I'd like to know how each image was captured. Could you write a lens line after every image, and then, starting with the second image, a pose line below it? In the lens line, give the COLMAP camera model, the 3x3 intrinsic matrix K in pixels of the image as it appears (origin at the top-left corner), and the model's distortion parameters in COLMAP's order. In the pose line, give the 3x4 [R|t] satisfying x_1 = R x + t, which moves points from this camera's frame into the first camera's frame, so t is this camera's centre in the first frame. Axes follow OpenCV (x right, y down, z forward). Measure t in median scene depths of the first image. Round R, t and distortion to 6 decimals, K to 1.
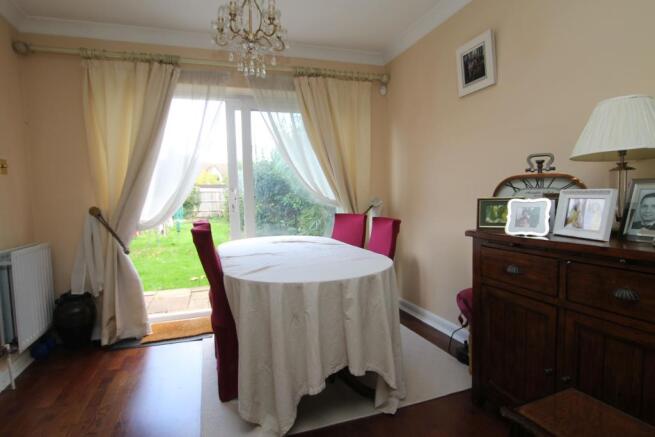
lens RADIAL K [[367.5, 0, 327.5], [0, 367.5, 218.5], [0, 0, 1]] dist [-0.002807, -0.000215]
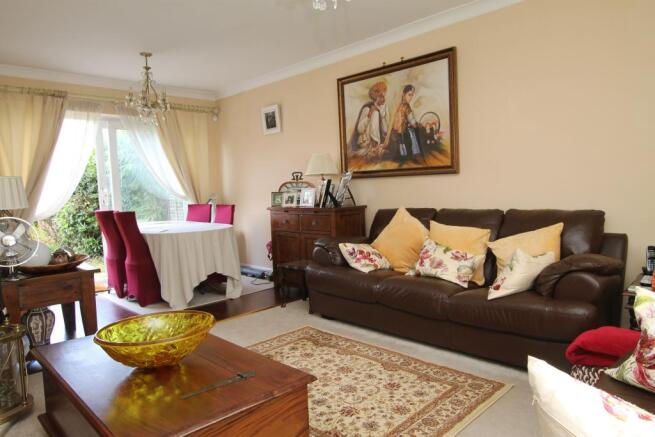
lens RADIAL K [[435.5, 0, 327.5], [0, 435.5, 218.5], [0, 0, 1]] dist [-0.004260, -0.000278]
pose [[0.901662, -0.039537, 0.430630, -0.273982], [0.040455, 0.999157, 0.007027, 0.064303], [-0.430545, 0.011085, 0.902501, -0.980347]]
